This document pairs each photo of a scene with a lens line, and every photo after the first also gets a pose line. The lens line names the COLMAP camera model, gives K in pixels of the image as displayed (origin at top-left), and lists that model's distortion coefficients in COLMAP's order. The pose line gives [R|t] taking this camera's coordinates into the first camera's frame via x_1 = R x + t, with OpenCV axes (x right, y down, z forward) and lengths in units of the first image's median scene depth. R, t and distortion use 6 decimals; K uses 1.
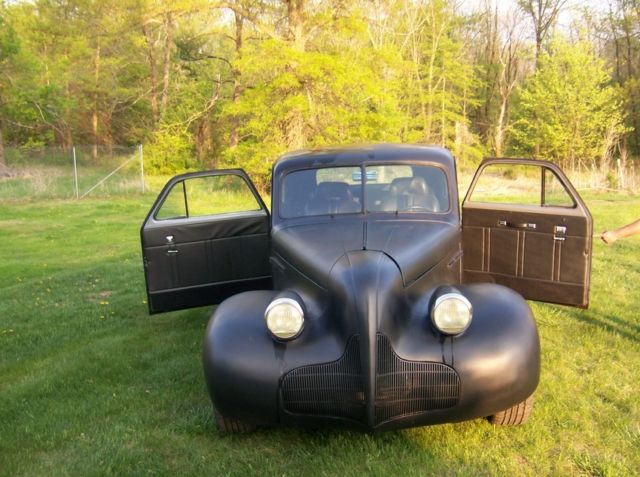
lens RADIAL K [[699.6, 0, 319.8], [0, 699.6, 257.8], [0, 0, 1]] dist [-0.142024, 0.091154]
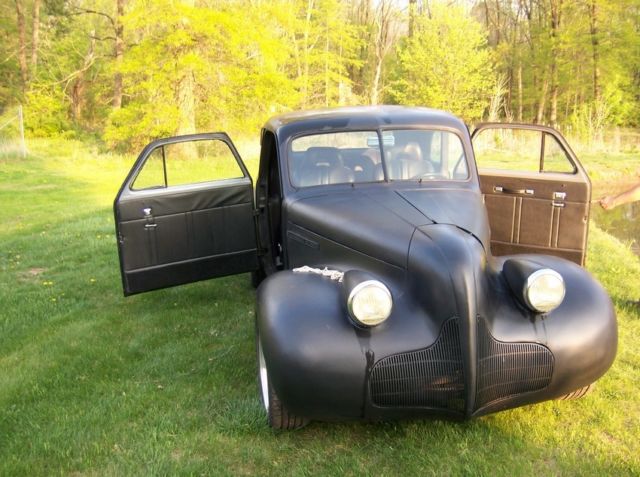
lens RADIAL K [[699.6, 0, 319.8], [0, 699.6, 257.8], [0, 0, 1]] dist [-0.142024, 0.091154]
pose [[0.982191, -0.030999, 0.185309, -0.038072], [0.020716, 0.998149, 0.057172, -0.003268], [-0.186738, -0.052315, 0.981016, 0.018263]]
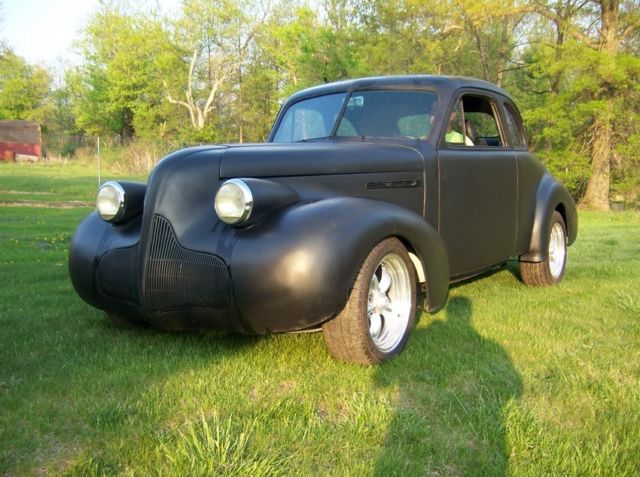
lens RADIAL K [[699.6, 0, 319.8], [0, 699.6, 257.8], [0, 0, 1]] dist [-0.142024, 0.091154]
pose [[0.868412, 0.081990, -0.489018, 0.095357], [-0.100480, 0.994871, -0.011633, 0.019980], [0.485556, 0.059238, 0.872196, 0.036299]]
